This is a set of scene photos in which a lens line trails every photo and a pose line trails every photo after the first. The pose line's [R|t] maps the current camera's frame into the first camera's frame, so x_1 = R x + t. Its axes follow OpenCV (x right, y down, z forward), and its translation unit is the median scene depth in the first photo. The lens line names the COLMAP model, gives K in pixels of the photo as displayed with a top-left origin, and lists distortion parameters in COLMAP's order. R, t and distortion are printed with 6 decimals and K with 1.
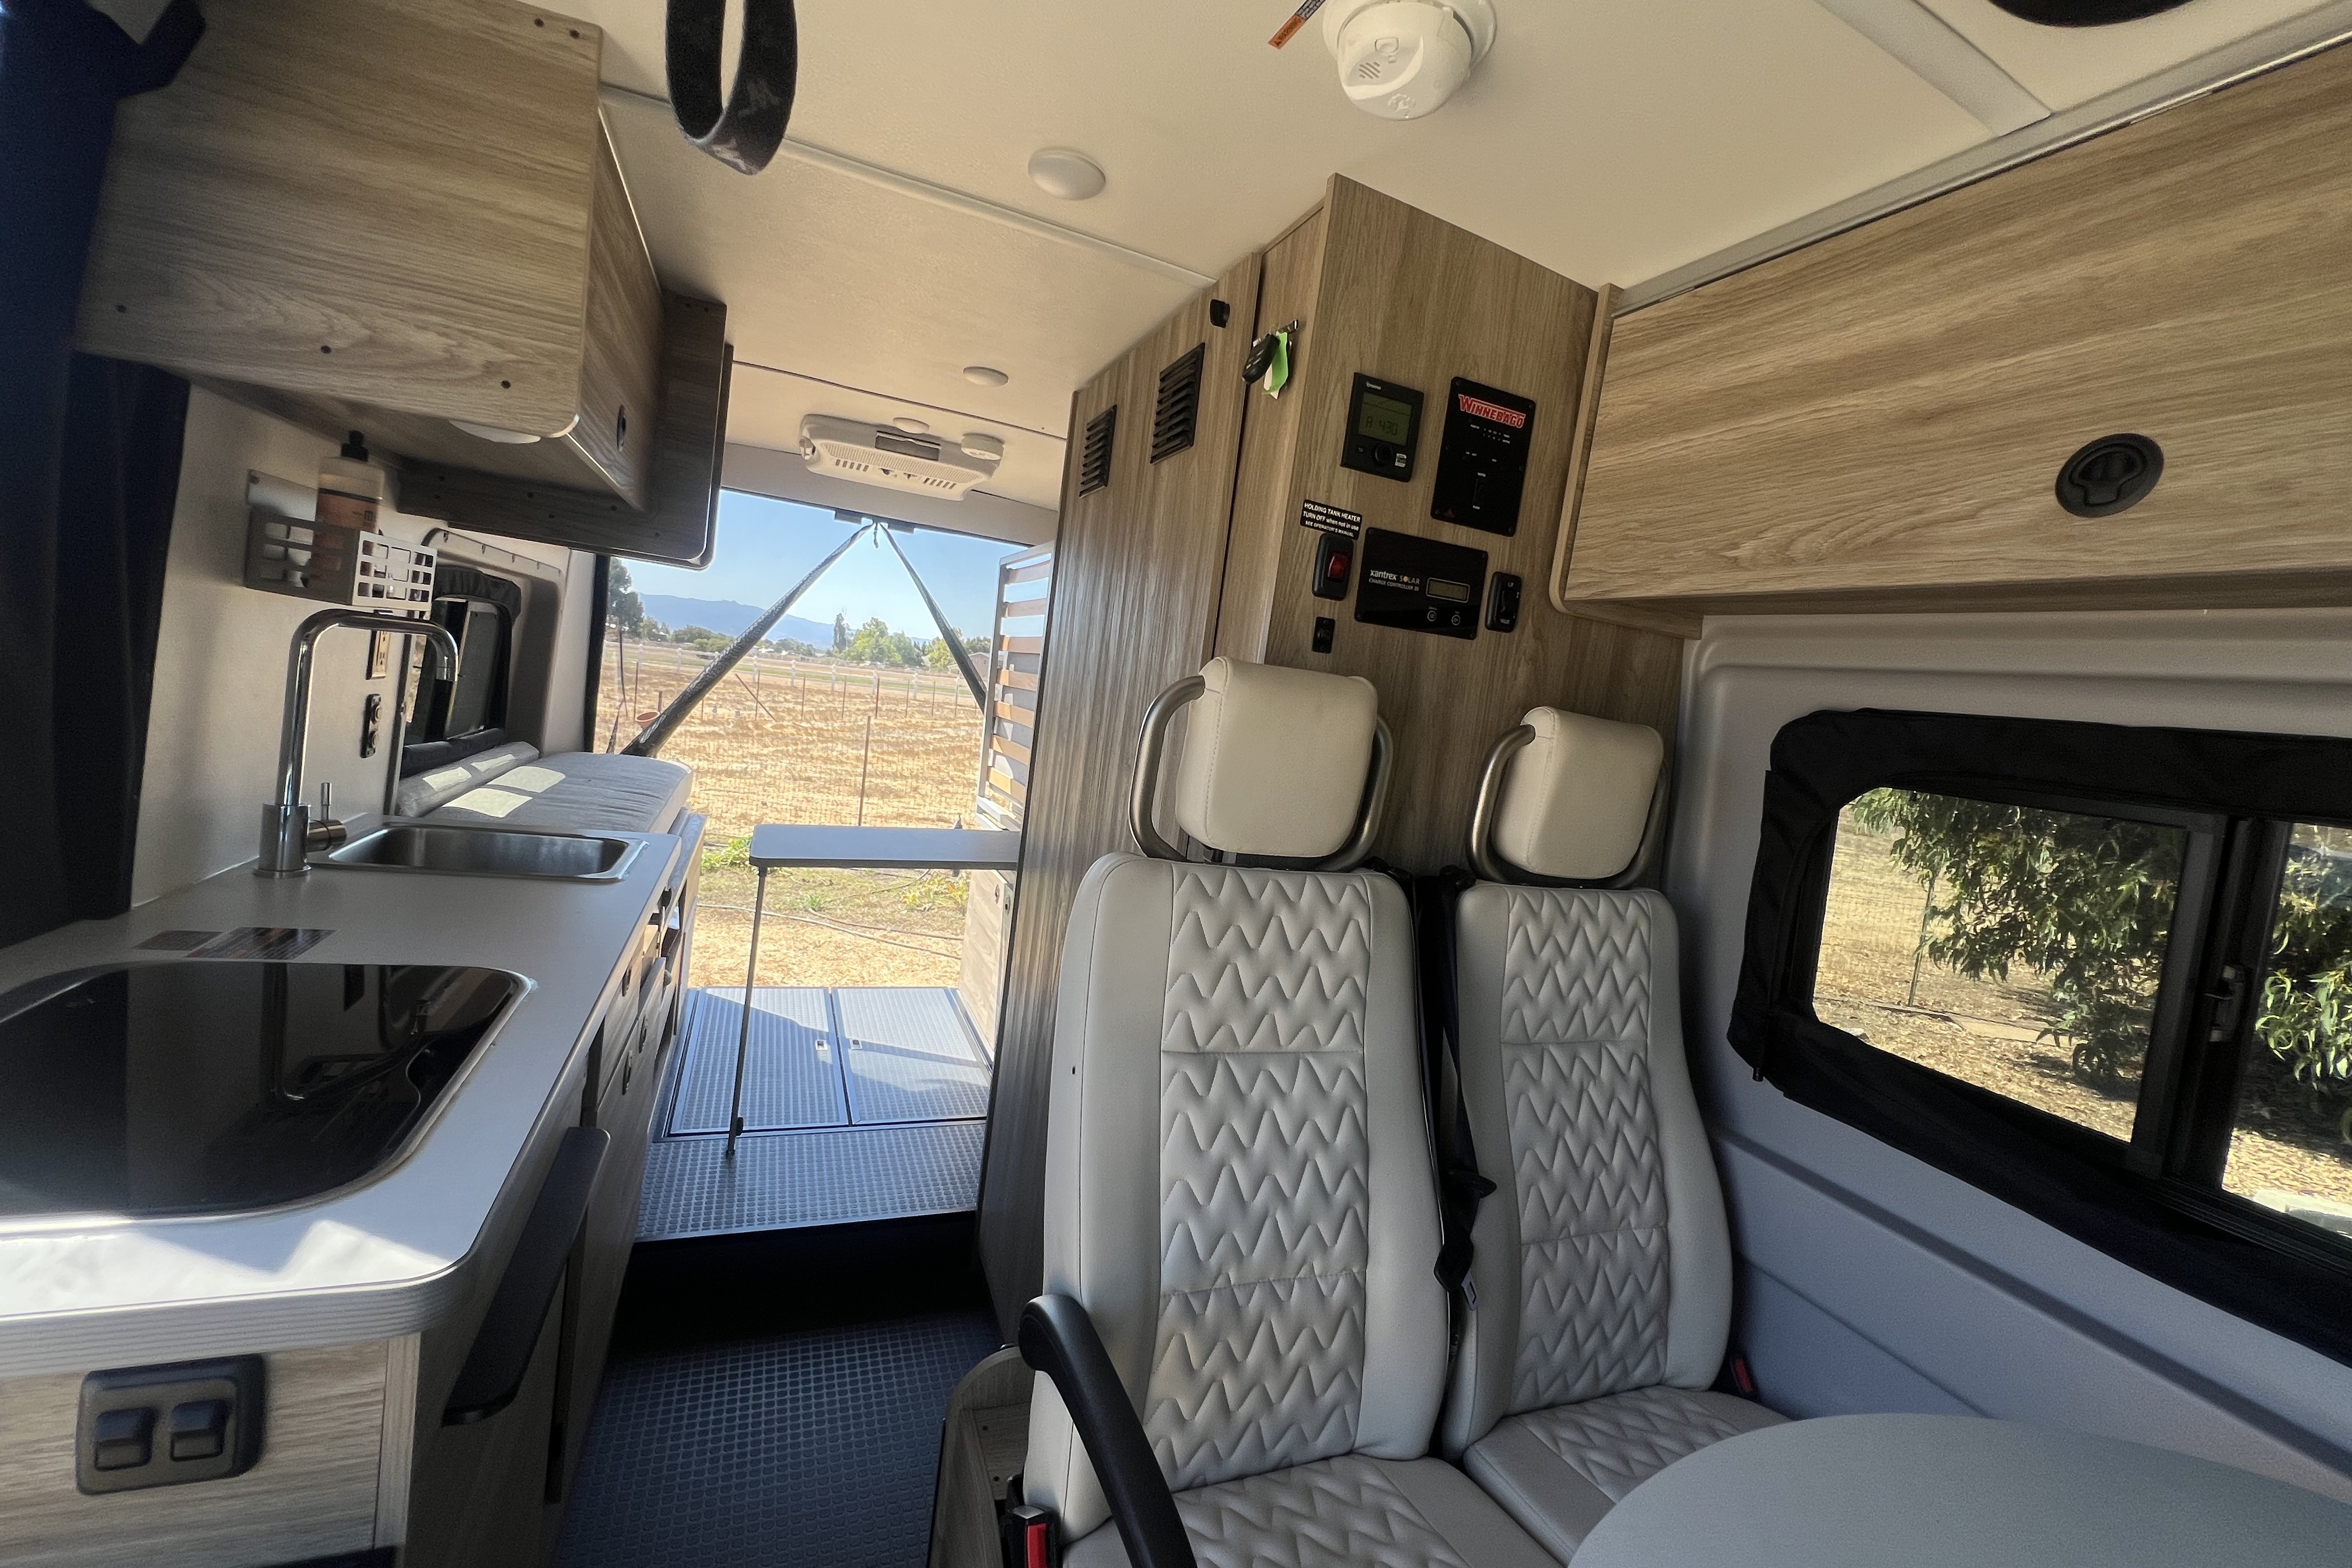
lens RADIAL K [[947.7, 0, 1174.4], [0, 947.7, 777.7], [0, 0, 1]] dist [0.000683, 0.000267]
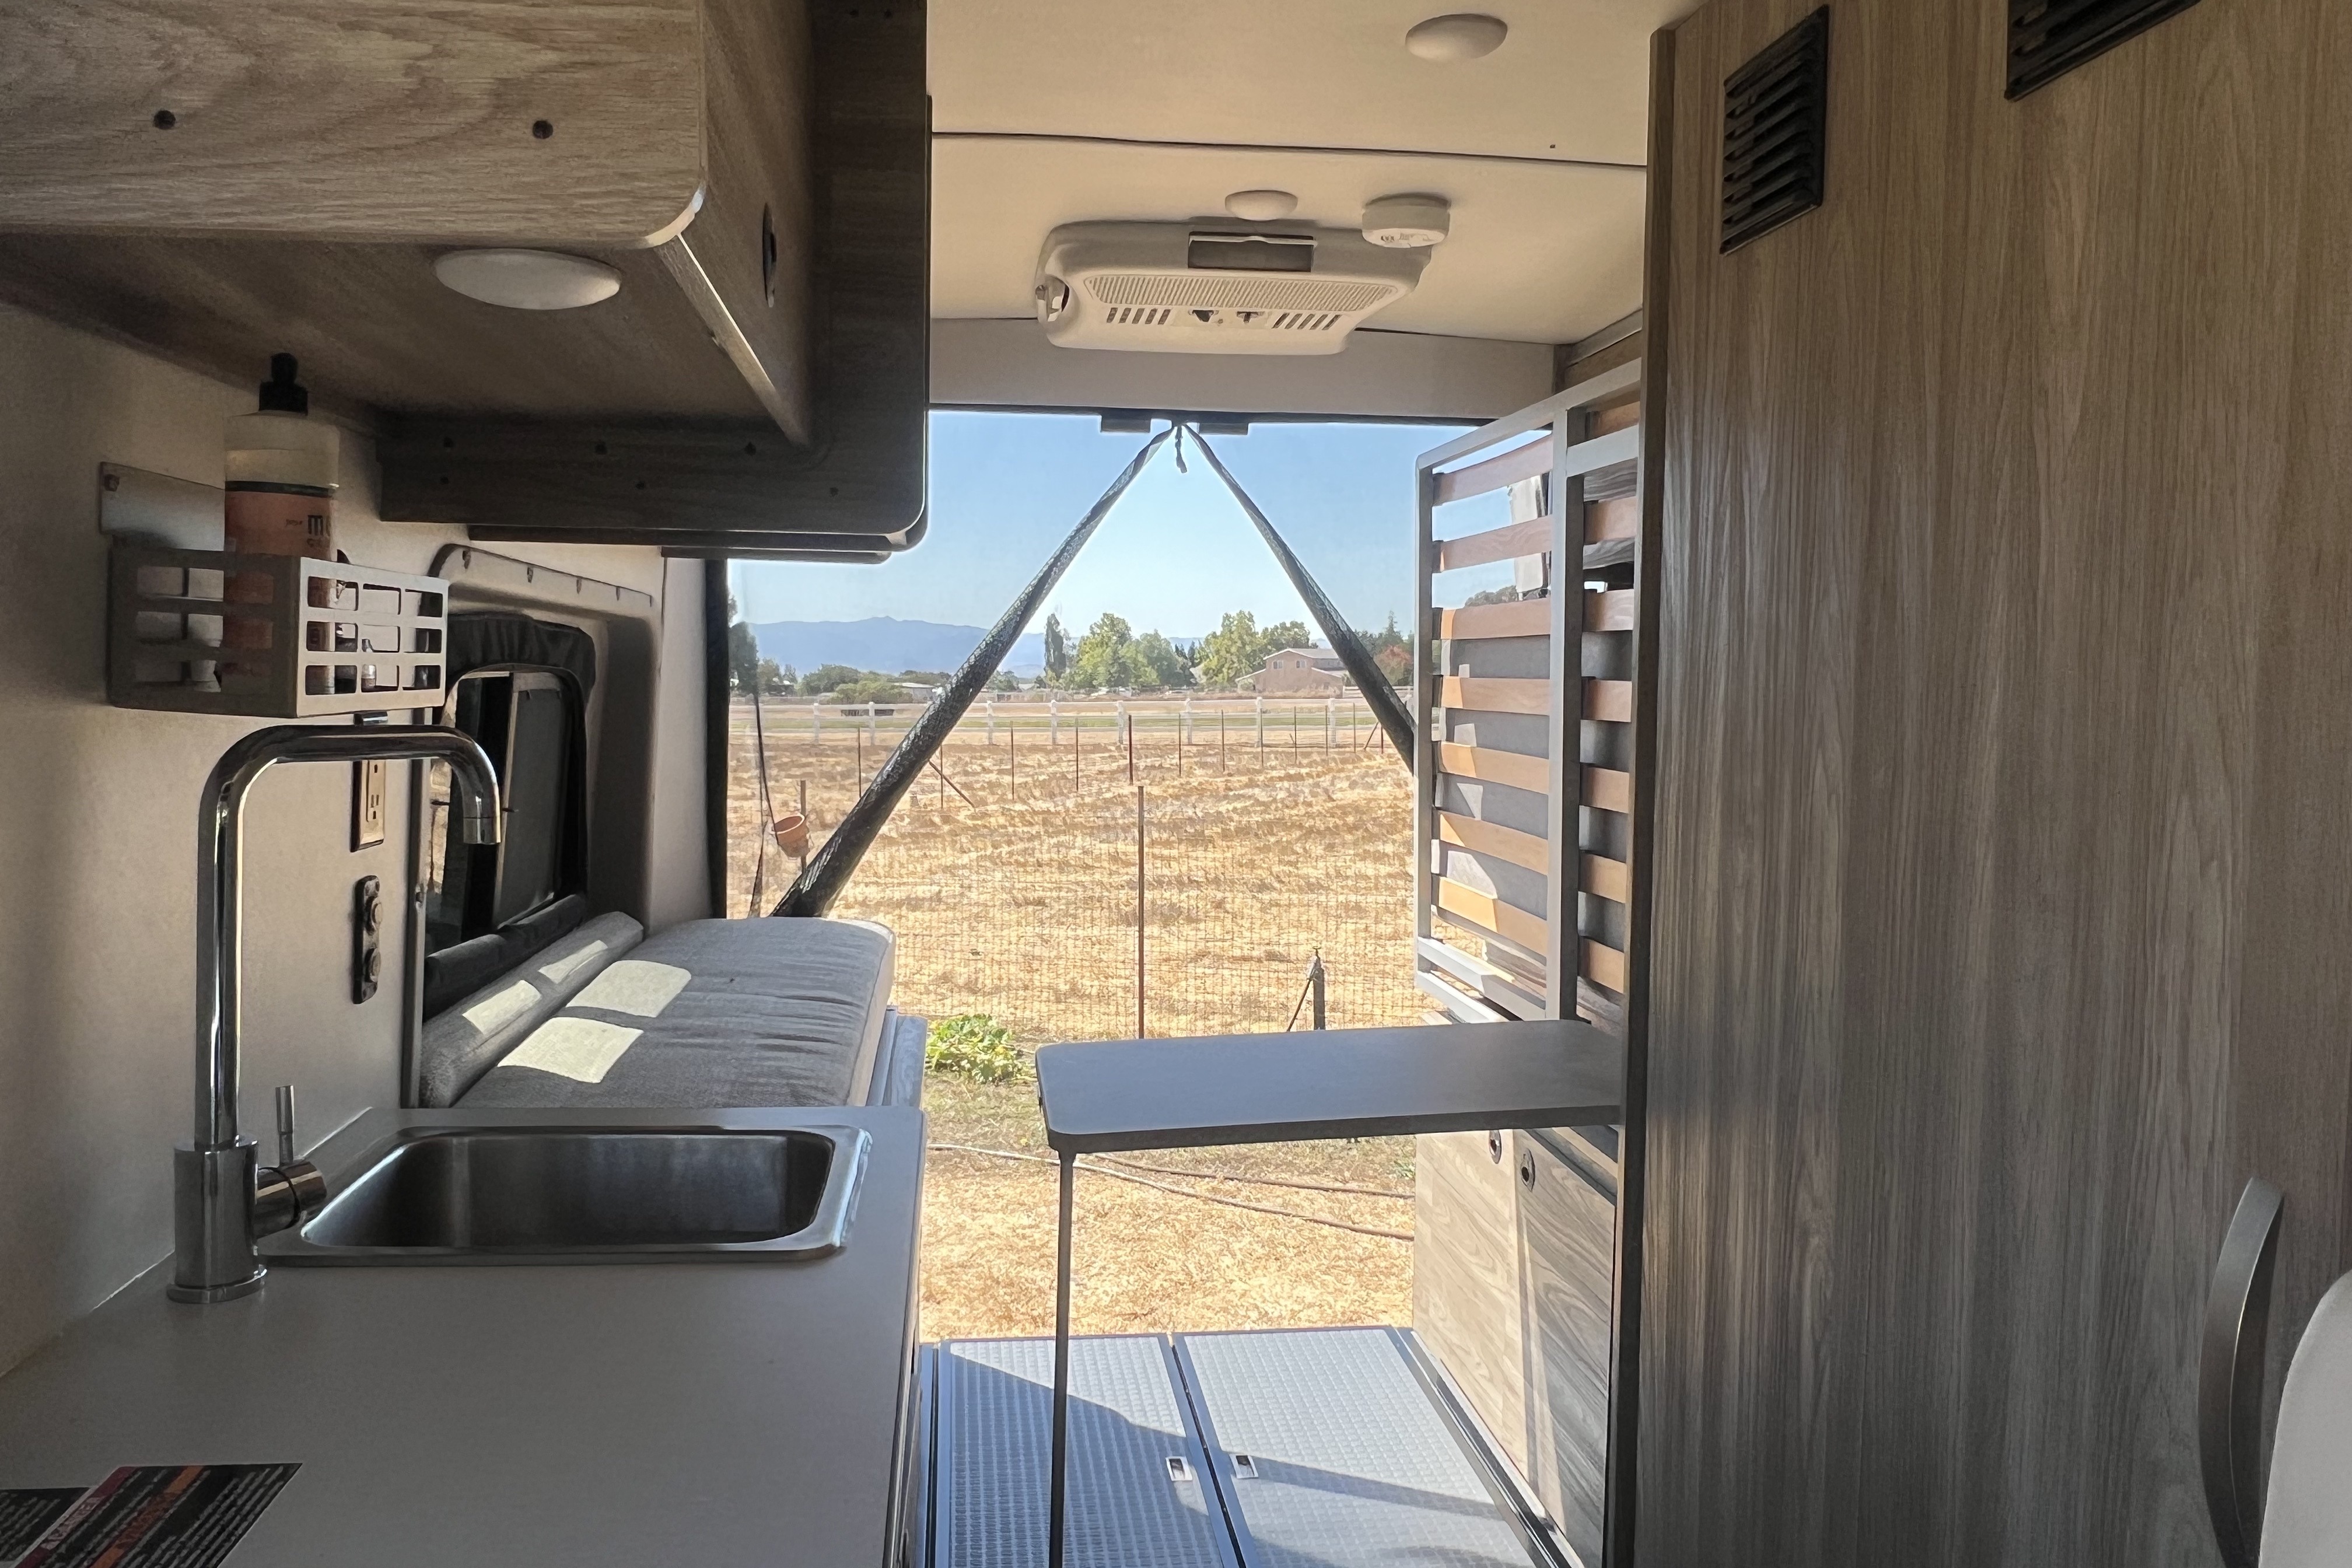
lens RADIAL K [[1710.3, 0, 1176.0], [0, 1710.3, 784.0], [0, 0, 1]] dist [-0.001524, -0.005762]
pose [[0.956246, -0.103941, -0.273478, -0.148515], [0.091848, 0.994158, -0.056694, -0.040454], [0.277773, 0.029095, 0.960206, 0.206329]]
